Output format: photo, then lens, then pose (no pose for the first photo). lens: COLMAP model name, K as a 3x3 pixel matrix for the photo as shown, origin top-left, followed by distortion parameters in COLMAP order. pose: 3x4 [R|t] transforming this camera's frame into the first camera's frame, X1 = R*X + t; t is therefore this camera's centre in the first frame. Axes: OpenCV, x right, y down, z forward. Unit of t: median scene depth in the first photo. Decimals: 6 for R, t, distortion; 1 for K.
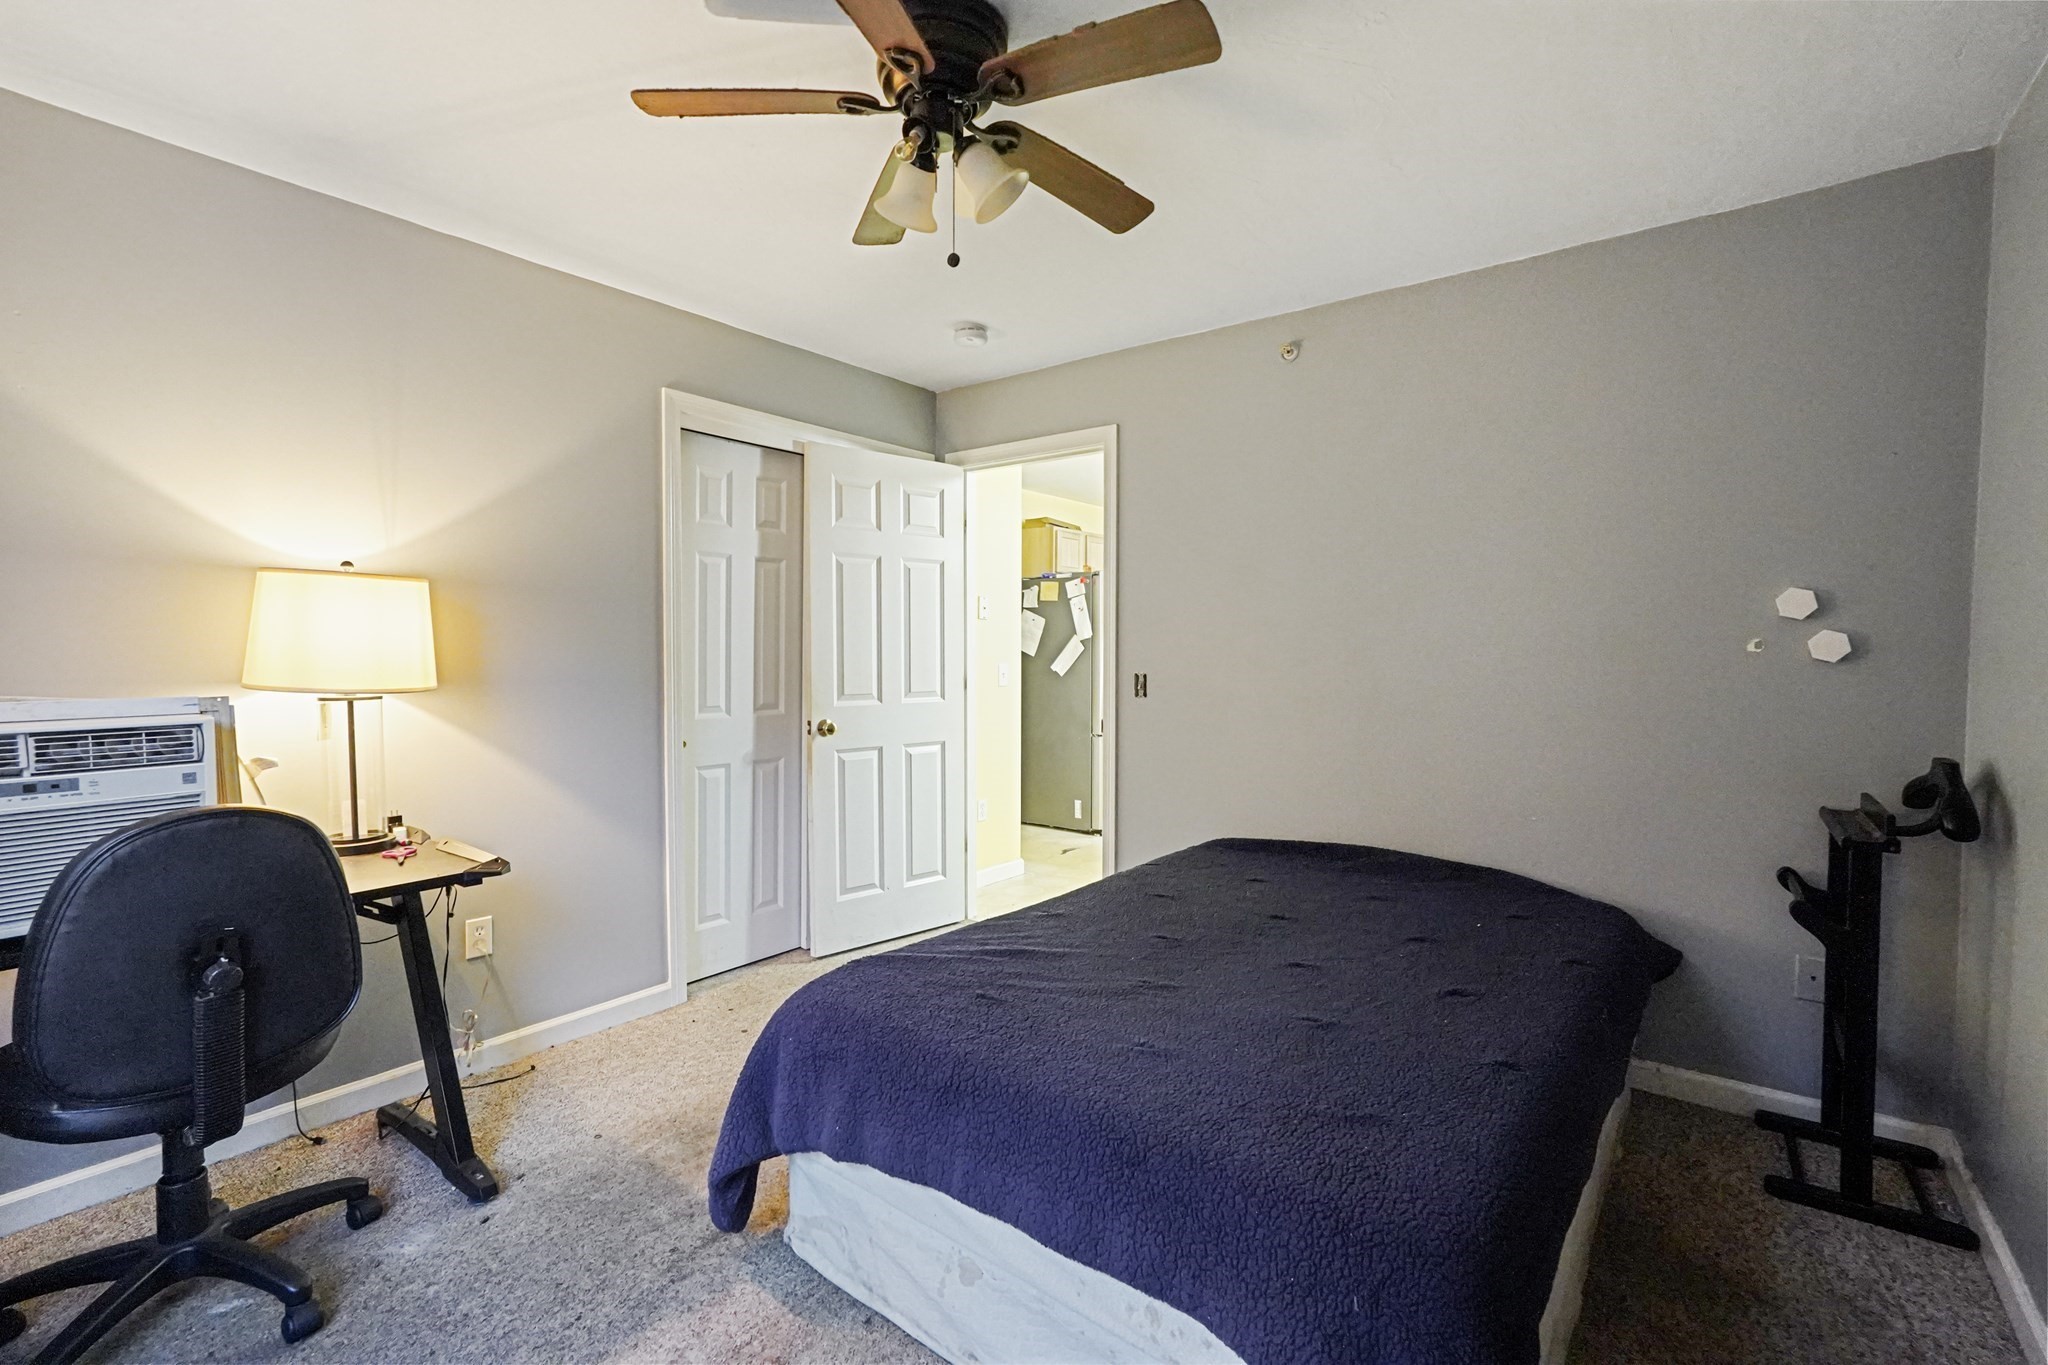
lens RADIAL K [[928.3, 0, 1024.0], [0, 928.3, 682.5], [0, 0, 1]] dist [-0.000836, -0.000044]
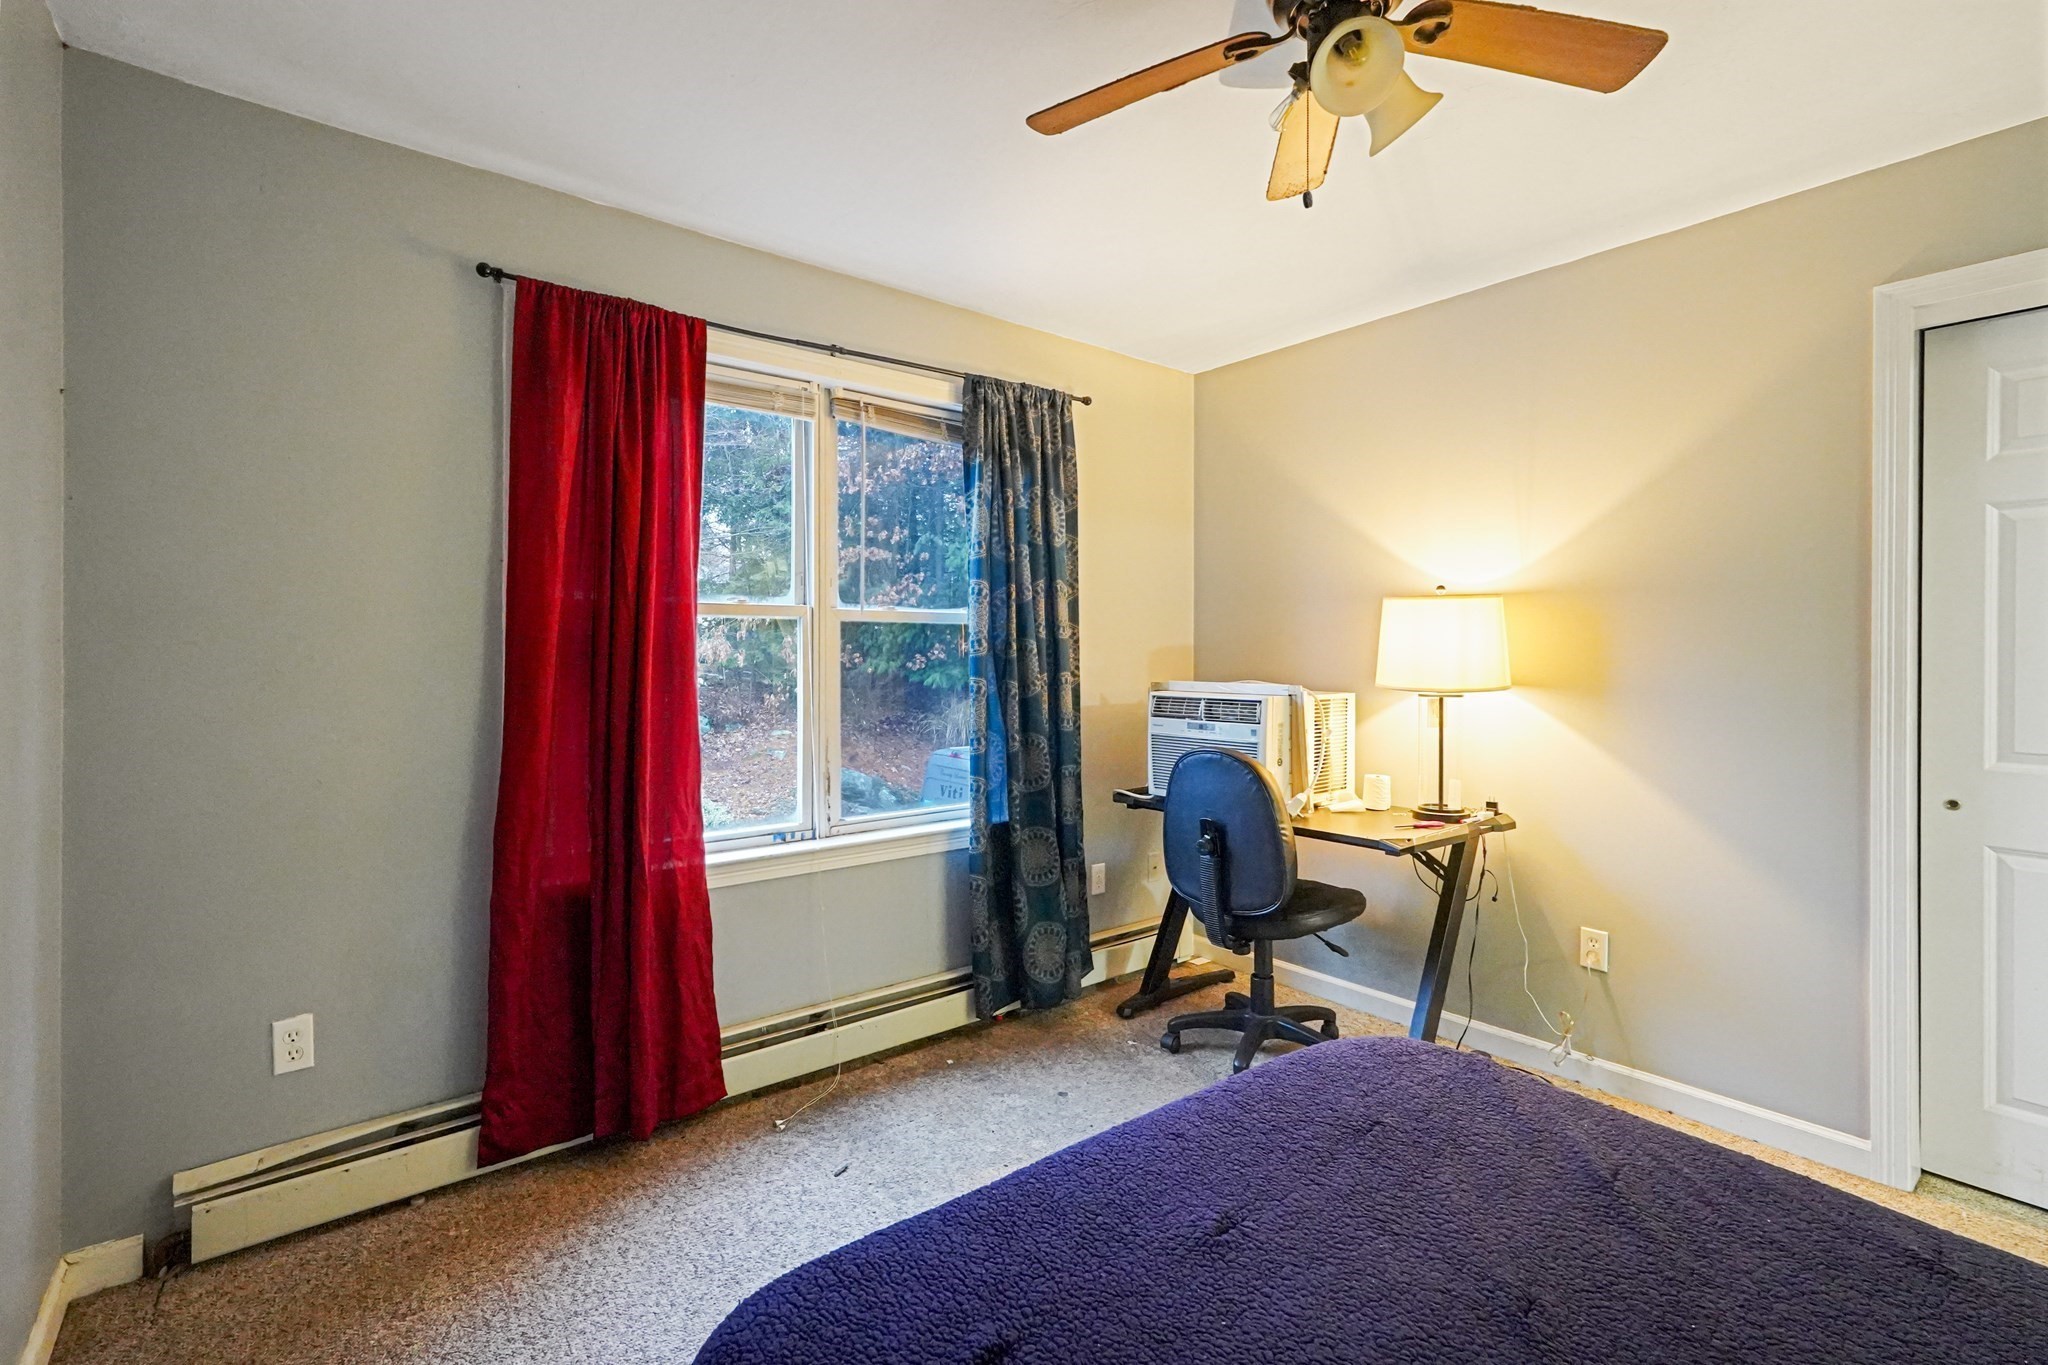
lens RADIAL K [[907.3, 0, 1014.4], [0, 907.3, 659.4], [0, 0, 1]] dist [-0.014064, 0.000296]
pose [[-0.237565, 0.000334, -0.971372, 0.602245], [-0.043208, 0.999007, 0.010911, -0.020355], [0.970410, 0.044563, -0.237314, 0.760530]]
